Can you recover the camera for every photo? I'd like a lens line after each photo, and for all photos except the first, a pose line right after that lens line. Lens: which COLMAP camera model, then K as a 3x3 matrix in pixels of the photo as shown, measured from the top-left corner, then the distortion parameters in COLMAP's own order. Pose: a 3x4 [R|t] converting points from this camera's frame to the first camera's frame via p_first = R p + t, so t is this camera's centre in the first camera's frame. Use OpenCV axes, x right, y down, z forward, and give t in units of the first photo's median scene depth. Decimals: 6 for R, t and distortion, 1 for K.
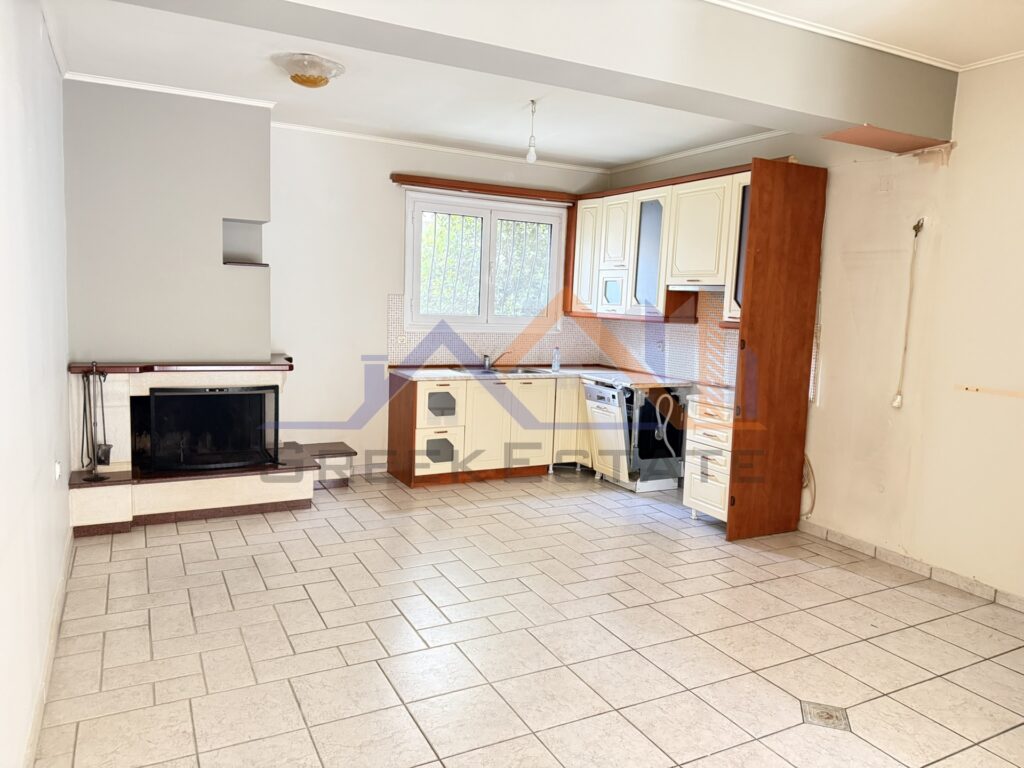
lens RADIAL K [[715.0, 0, 507.3], [0, 715.0, 383.3], [0, 0, 1]] dist [0.078301, -0.148980]
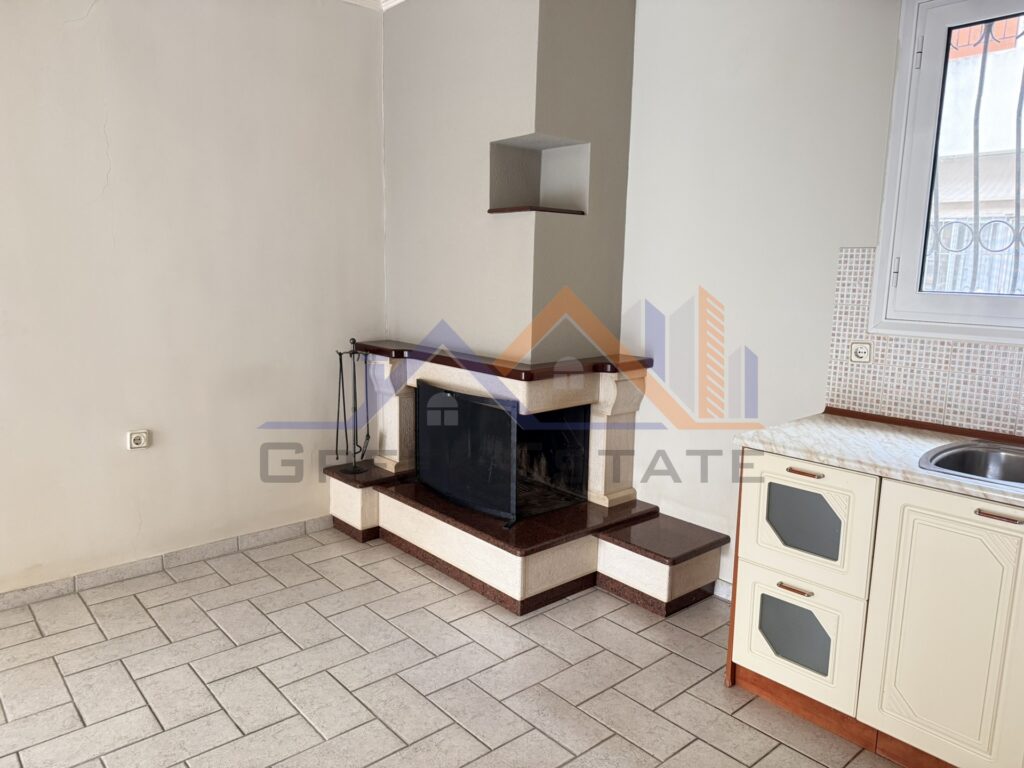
lens RADIAL K [[715.0, 0, 507.3], [0, 715.0, 383.3], [0, 0, 1]] dist [0.078301, -0.148980]
pose [[0.238454, 0.121781, -0.963488, 0.240819], [-0.123691, 0.987835, 0.094246, -0.062041], [0.963245, 0.096701, 0.250616, 0.741040]]
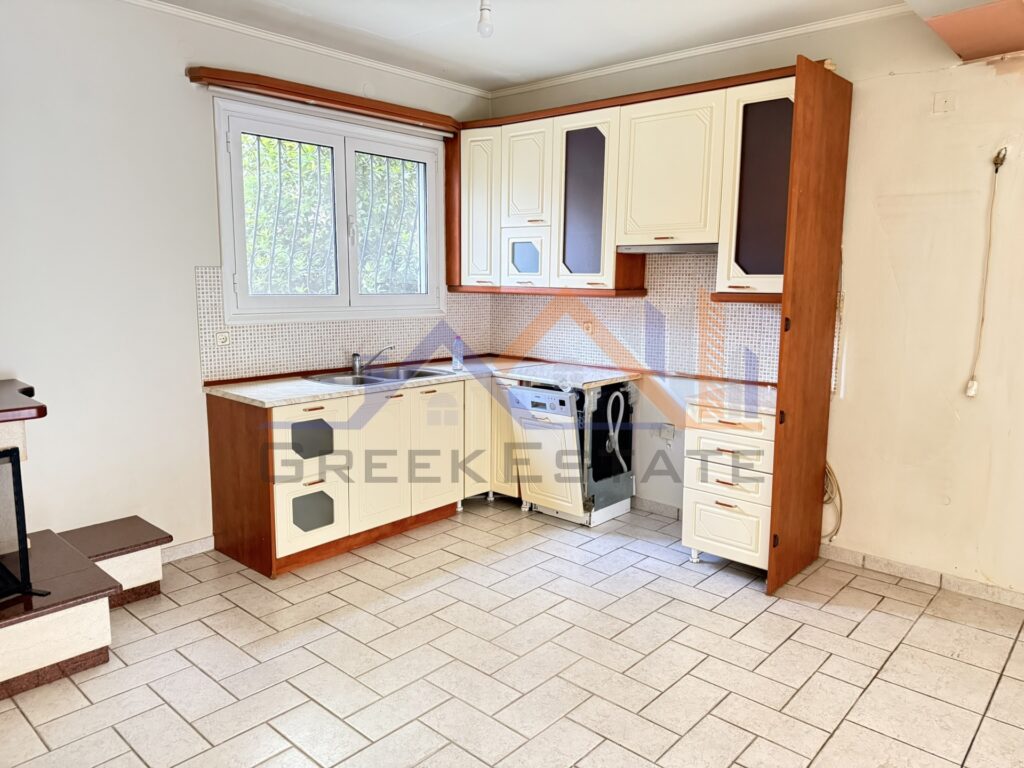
lens RADIAL K [[724.1, 0, 516.9], [0, 724.1, 377.0], [0, 0, 1]] dist [0.075150, -0.096392]
pose [[0.934795, -0.079516, 0.346174, -0.141924], [0.067455, 0.996625, 0.046772, -0.043649], [-0.348725, -0.020371, 0.937004, 0.333442]]
